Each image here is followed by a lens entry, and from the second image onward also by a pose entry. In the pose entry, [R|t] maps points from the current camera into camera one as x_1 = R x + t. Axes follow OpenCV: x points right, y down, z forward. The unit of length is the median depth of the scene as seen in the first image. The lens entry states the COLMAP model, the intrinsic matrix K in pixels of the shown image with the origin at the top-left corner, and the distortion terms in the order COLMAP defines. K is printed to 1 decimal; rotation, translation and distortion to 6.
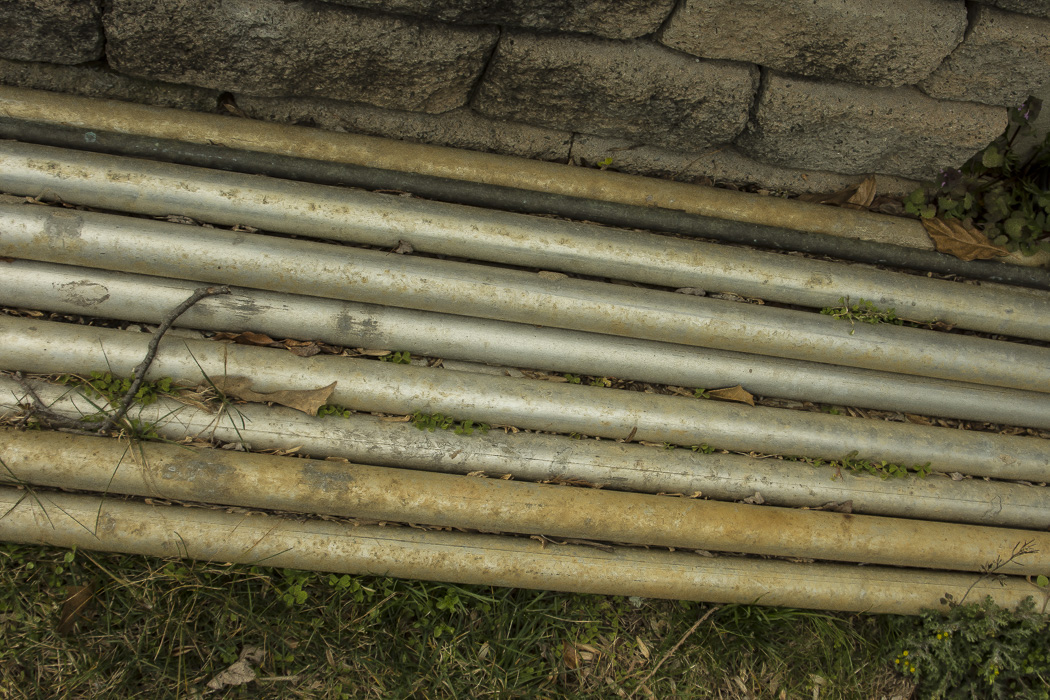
lens RADIAL K [[1325.7, 0, 523.6], [0, 1325.7, 376.2], [0, 0, 1]] dist [-0.129676, 0.000000]
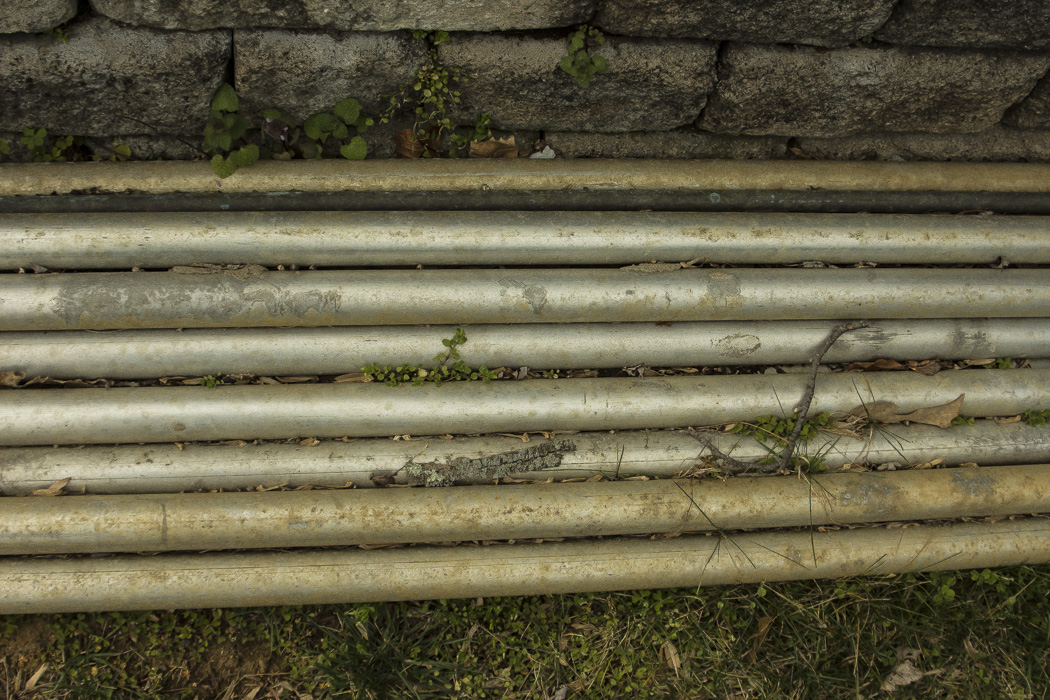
lens RADIAL K [[1325.7, 0, 548.7], [0, 1325.7, 383.2], [0, 0, 1]] dist [-0.129676, 0.000000]
pose [[0.989846, -0.136392, -0.040014, -0.436789], [0.137364, 0.990262, 0.022623, -0.076122], [0.036539, -0.027889, 0.998943, -0.080772]]
